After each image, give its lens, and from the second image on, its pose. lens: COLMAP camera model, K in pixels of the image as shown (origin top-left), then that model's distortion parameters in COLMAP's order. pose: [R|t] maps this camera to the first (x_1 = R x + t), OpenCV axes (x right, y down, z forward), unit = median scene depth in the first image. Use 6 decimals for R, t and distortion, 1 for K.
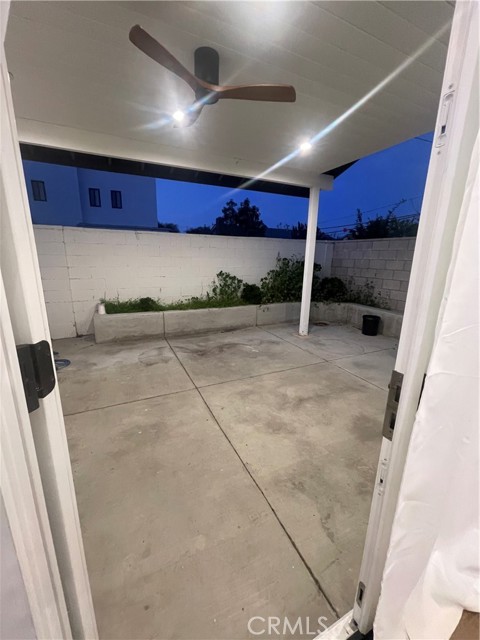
lens RADIAL K [[258.8, 0, 239.1], [0, 258.8, 319.4], [0, 0, 1]] dist [0.000581, 0.000201]
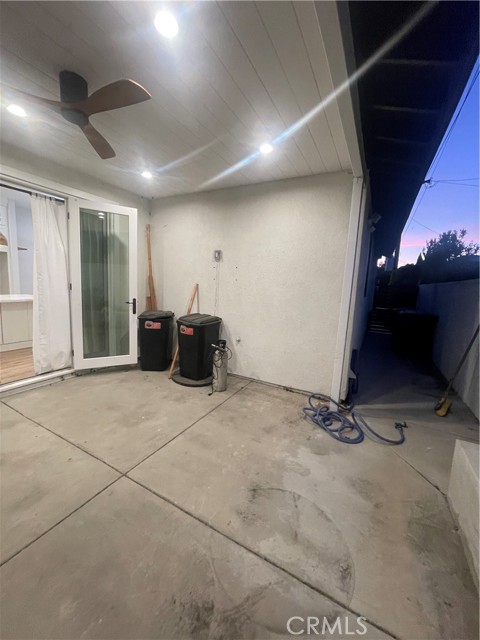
lens RADIAL K [[258.8, 0, 239.7], [0, 258.8, 317.6], [0, 0, 1]] dist [0.000581, 0.000201]
pose [[-0.803128, 0.022591, -0.595378, -0.016248], [-0.203623, 0.928704, 0.309913, -0.378365], [0.559931, 0.370132, -0.741269, 1.524308]]
